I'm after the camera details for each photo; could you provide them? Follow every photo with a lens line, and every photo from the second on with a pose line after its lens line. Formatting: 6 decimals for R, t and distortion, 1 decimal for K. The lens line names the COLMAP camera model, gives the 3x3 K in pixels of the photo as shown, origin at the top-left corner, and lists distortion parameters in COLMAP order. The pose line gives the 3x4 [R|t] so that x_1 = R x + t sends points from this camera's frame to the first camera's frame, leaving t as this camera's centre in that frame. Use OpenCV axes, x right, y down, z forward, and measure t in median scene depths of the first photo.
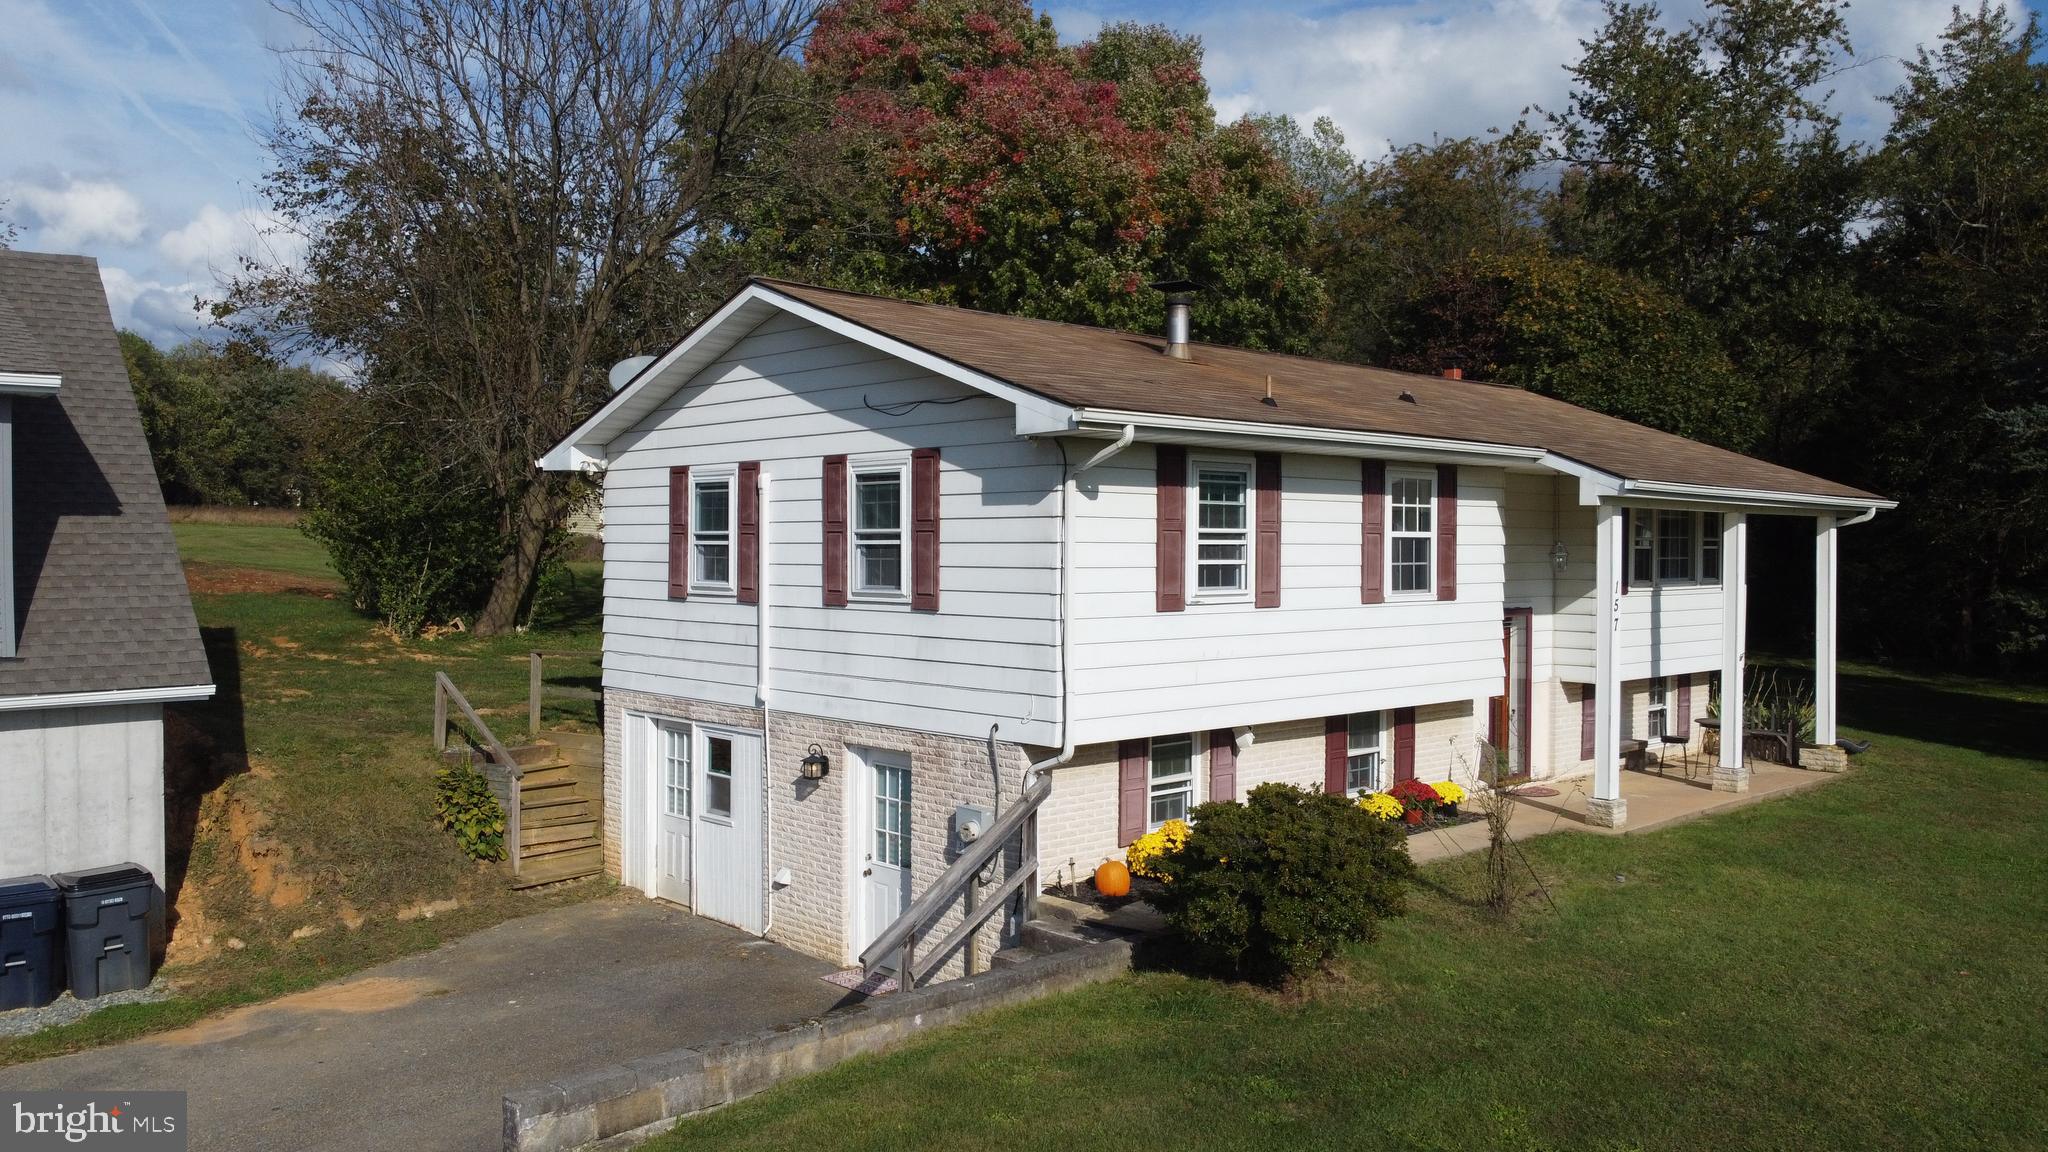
lens RADIAL K [[1547.5, 0, 1020.3], [0, 1547.5, 577.8], [0, 0, 1]] dist [0.002835, -0.011184]
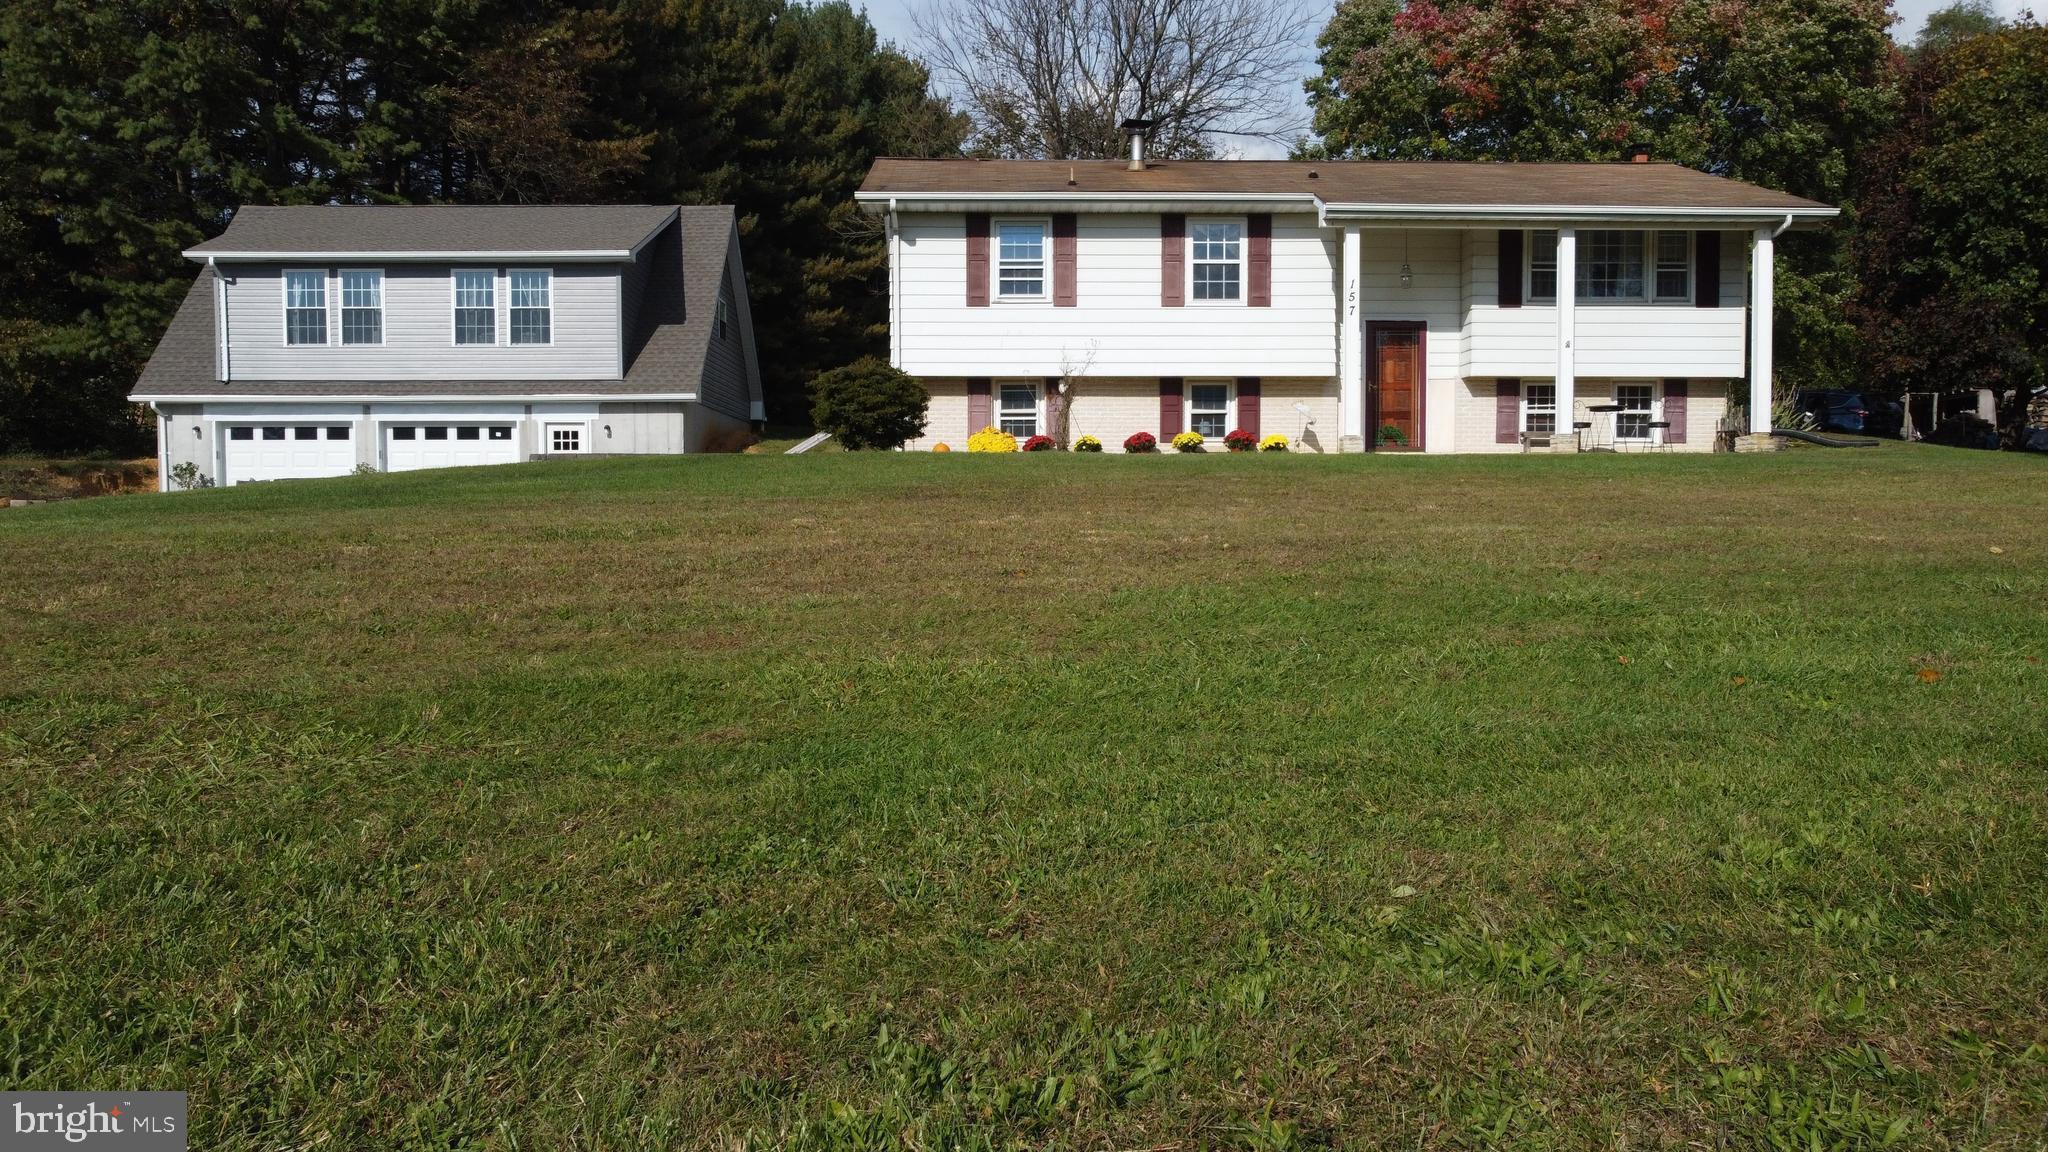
lens RADIAL K [[1547.5, 0, 1020.3], [0, 1547.5, 577.8], [0, 0, 1]] dist [0.002835, -0.011184]
pose [[0.748187, 0.020830, -0.663161, 1.122465], [-0.008543, 0.999727, 0.021763, 0.250567], [0.663433, -0.010617, 0.748160, -0.262788]]
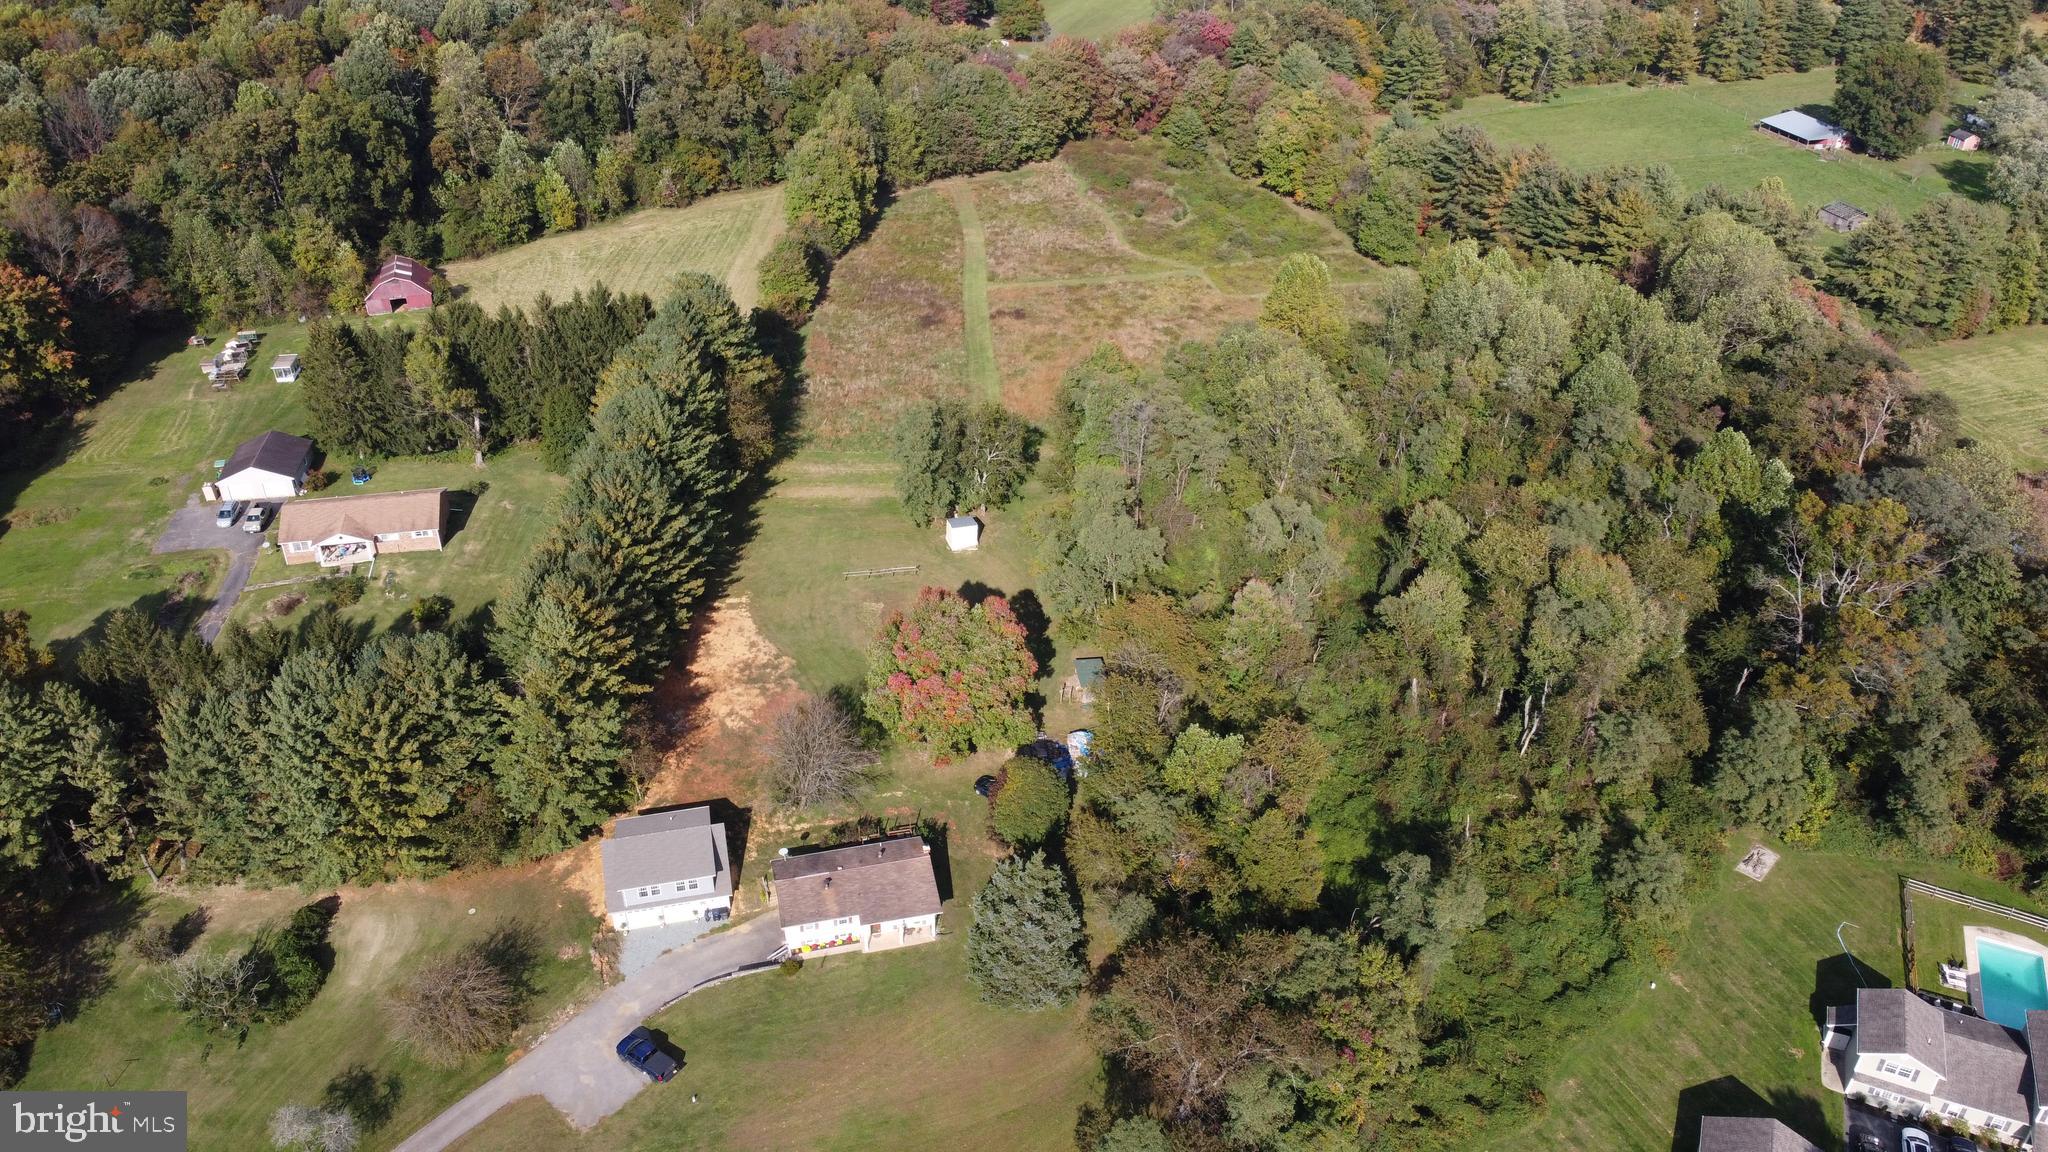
lens RADIAL K [[1547.5, 0, 1020.3], [0, 1547.5, 577.8], [0, 0, 1]] dist [0.002835, -0.011184]
pose [[0.873729, 0.259339, -0.411510, 4.244082], [-0.012242, 0.857467, 0.514393, -6.222423], [0.486259, -0.444402, 0.752369, -4.251579]]
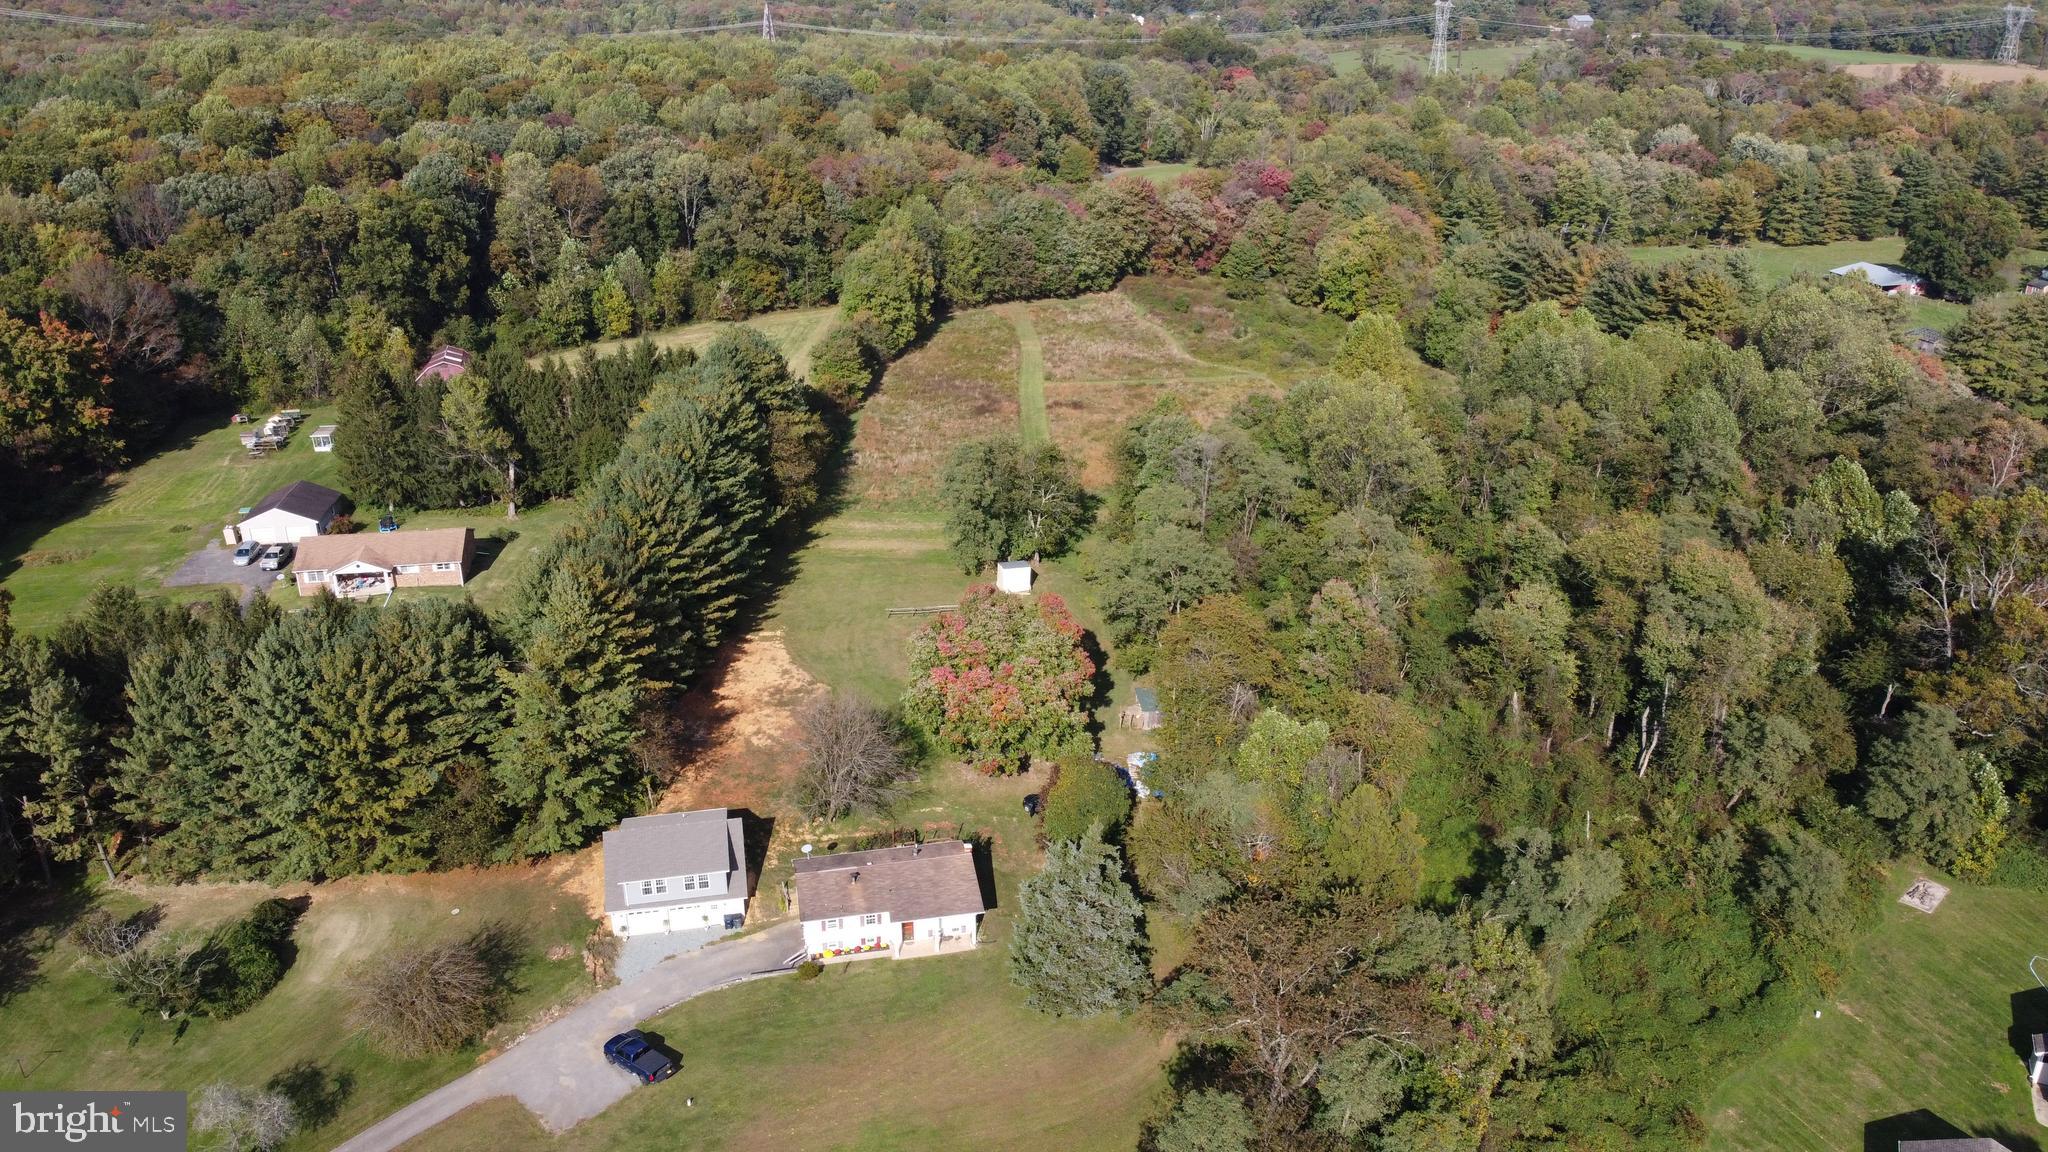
lens RADIAL K [[1547.5, 0, 1020.3], [0, 1547.5, 577.8], [0, 0, 1]] dist [0.002835, -0.011184]
pose [[0.855359, 0.195656, -0.479666, 4.244146], [-0.005224, 0.929144, 0.369682, -4.444570], [0.518009, -0.313705, 0.795774, -4.195631]]
